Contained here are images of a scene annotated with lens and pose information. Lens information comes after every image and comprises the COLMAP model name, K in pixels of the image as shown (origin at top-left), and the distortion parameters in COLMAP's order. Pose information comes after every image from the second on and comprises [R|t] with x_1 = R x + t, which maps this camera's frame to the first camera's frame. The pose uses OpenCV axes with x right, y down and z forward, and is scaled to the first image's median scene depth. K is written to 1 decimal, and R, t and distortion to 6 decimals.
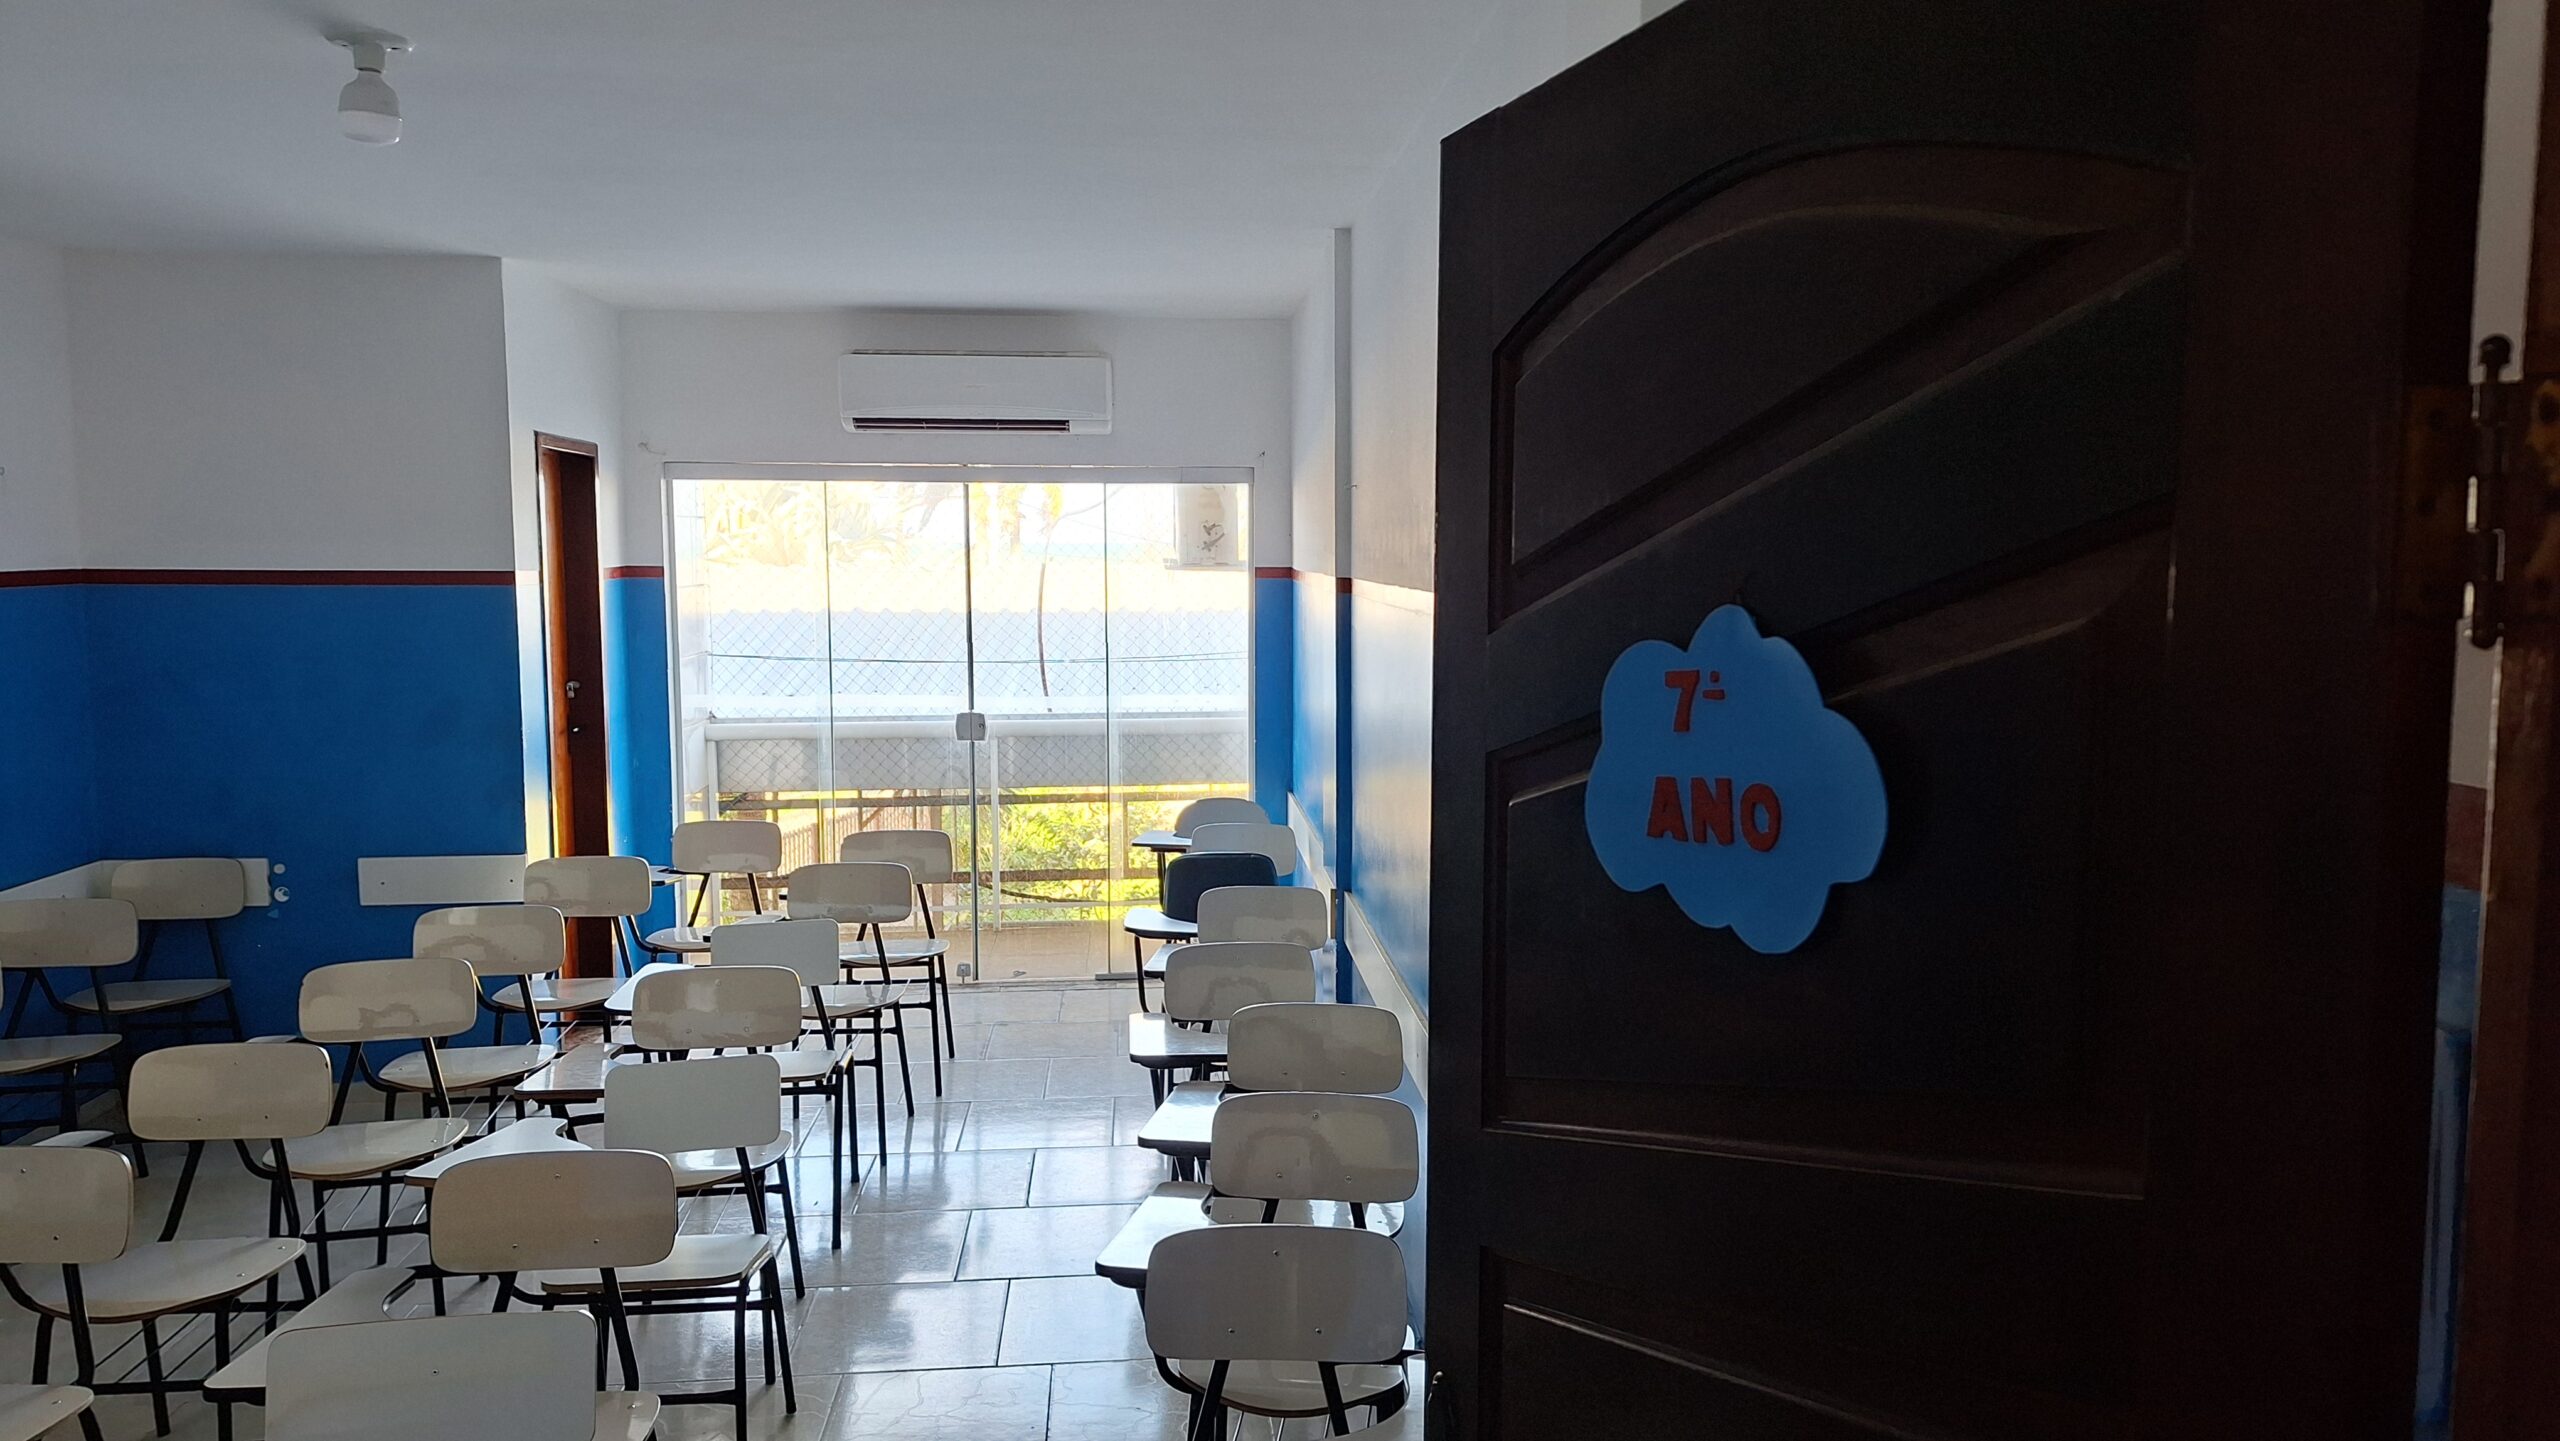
lens RADIAL K [[1711.6, 0, 1280.0], [0, 1711.6, 720.5], [0, 0, 1]] dist [-0.000267, -0.000056]
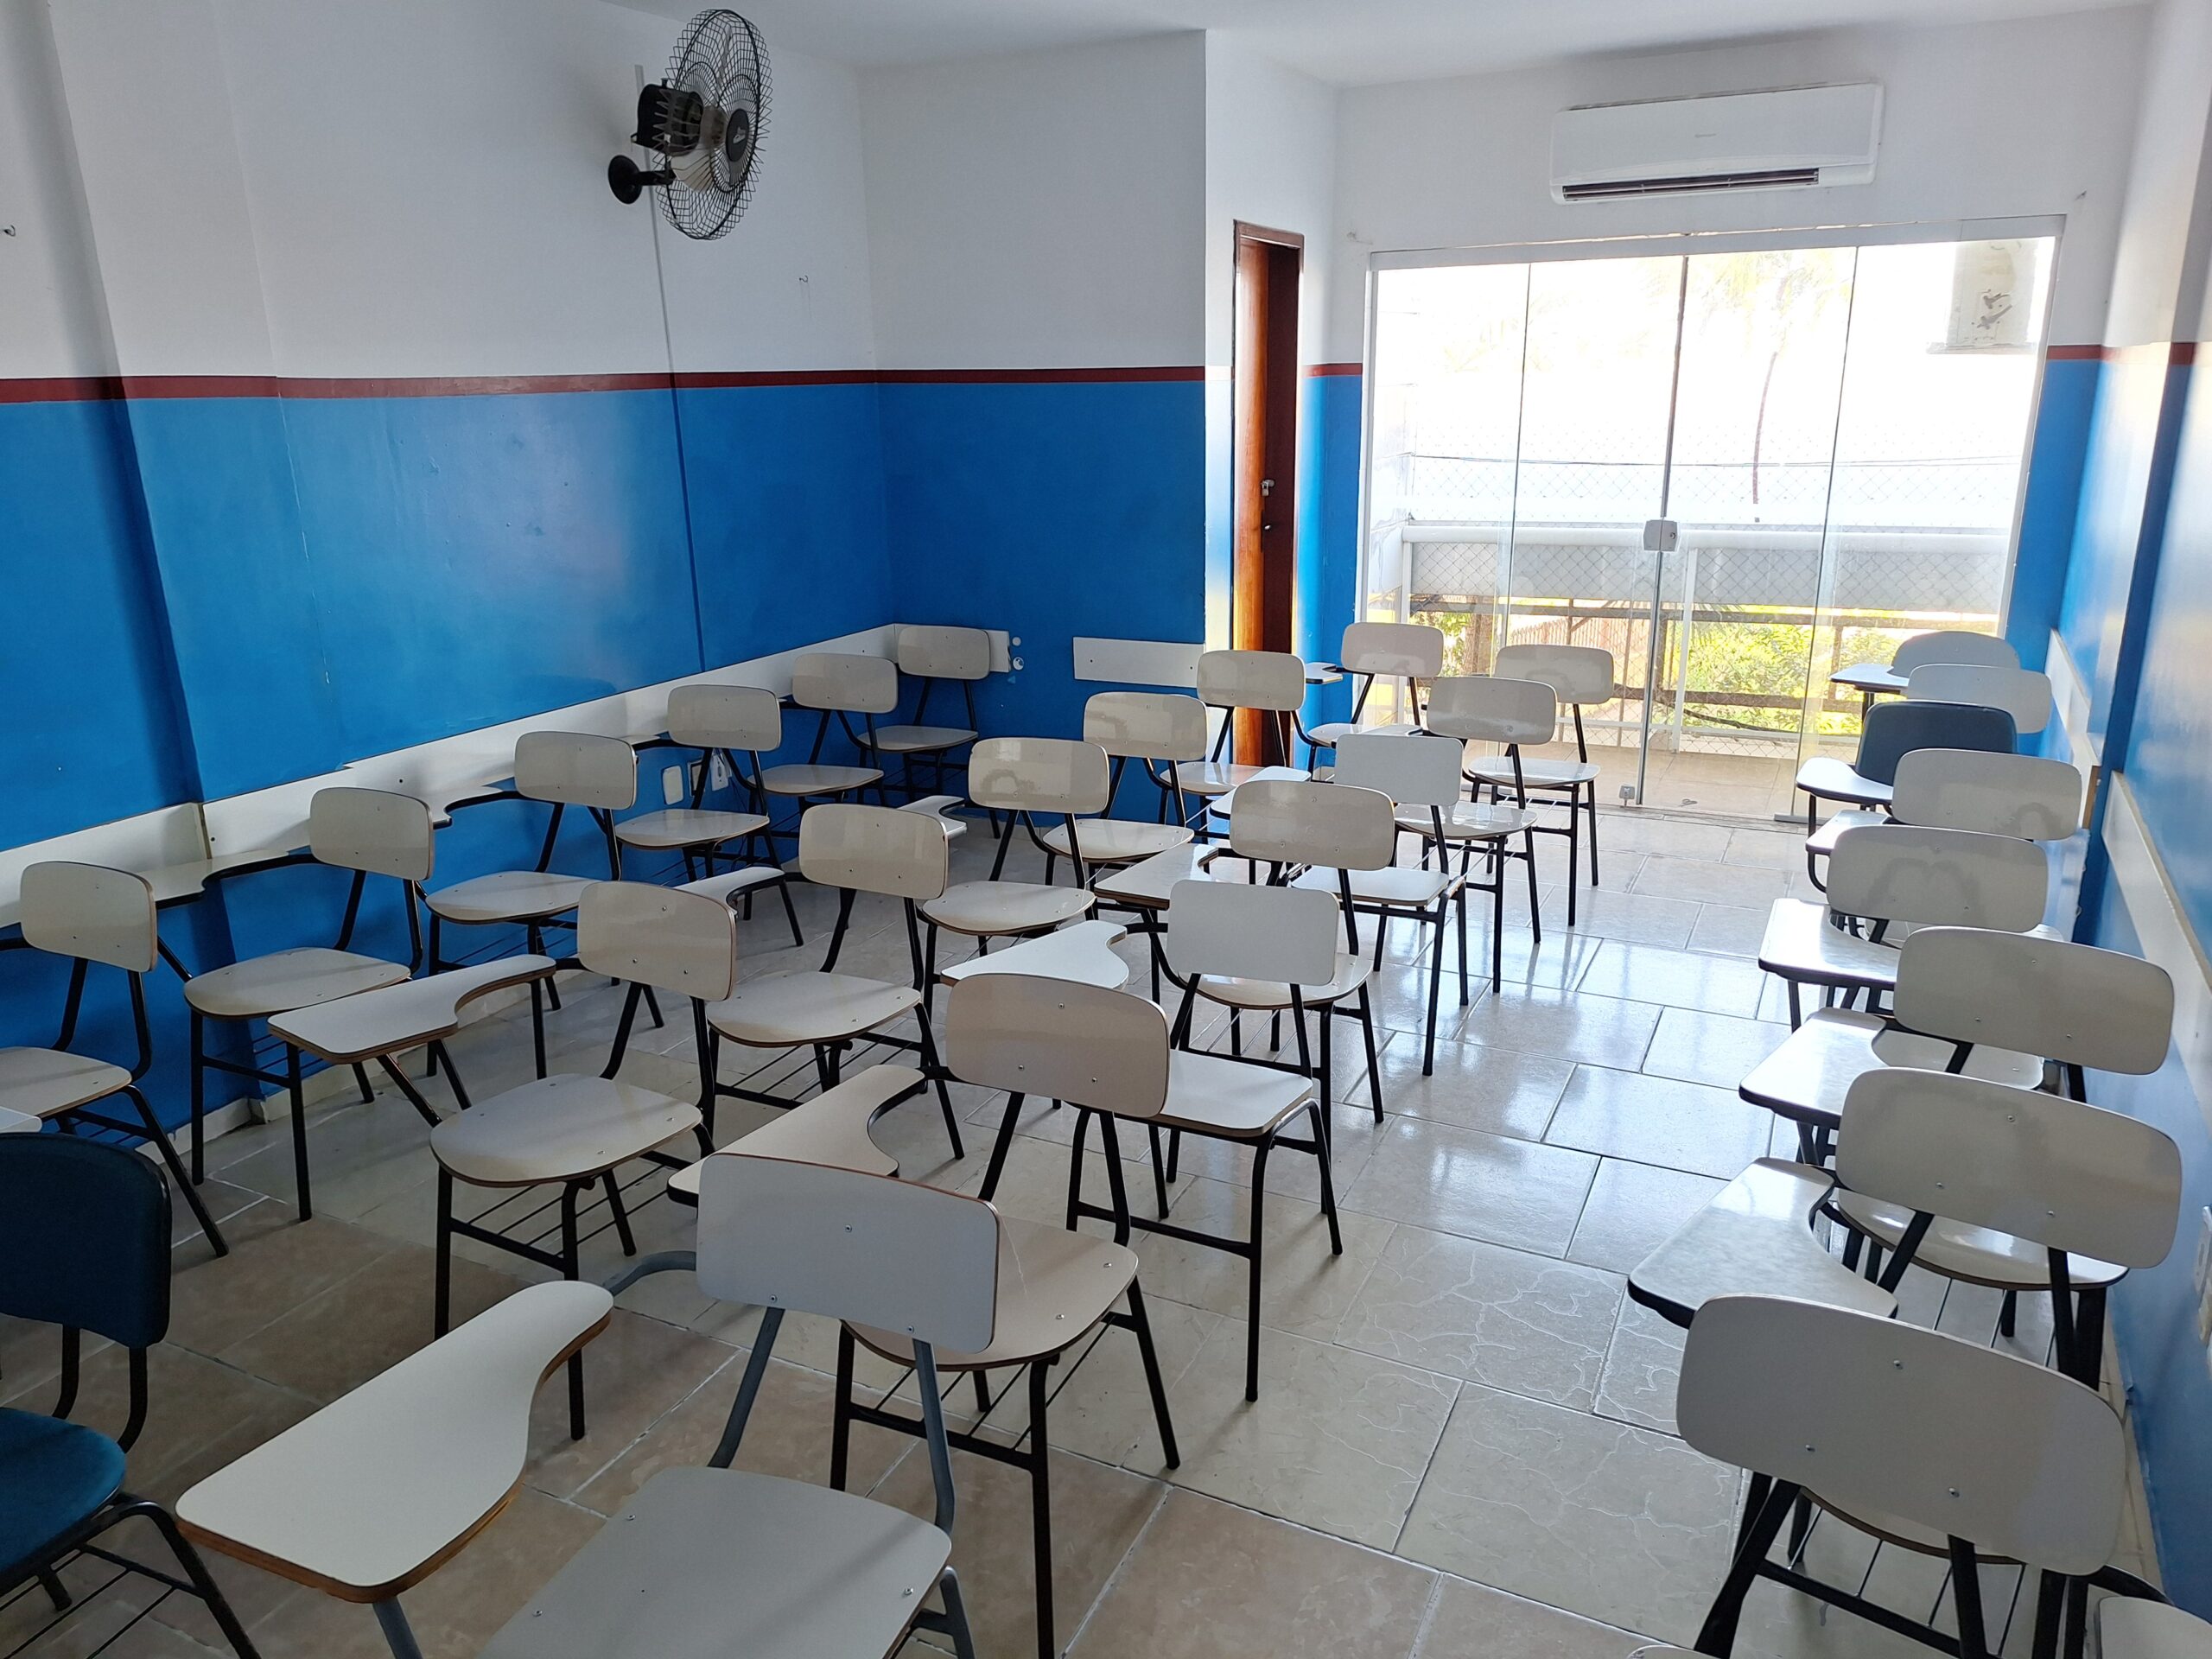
lens RADIAL K [[1491.5, 0, 1108.1], [0, 1491.5, 840.9], [0, 0, 1]] dist [0.066373, -0.095362]
pose [[0.850643, 0.138437, -0.507190, 0.000691], [-0.031819, 0.976497, 0.213168, 0.000869], [0.524780, -0.165191, 0.835056, 0.143426]]
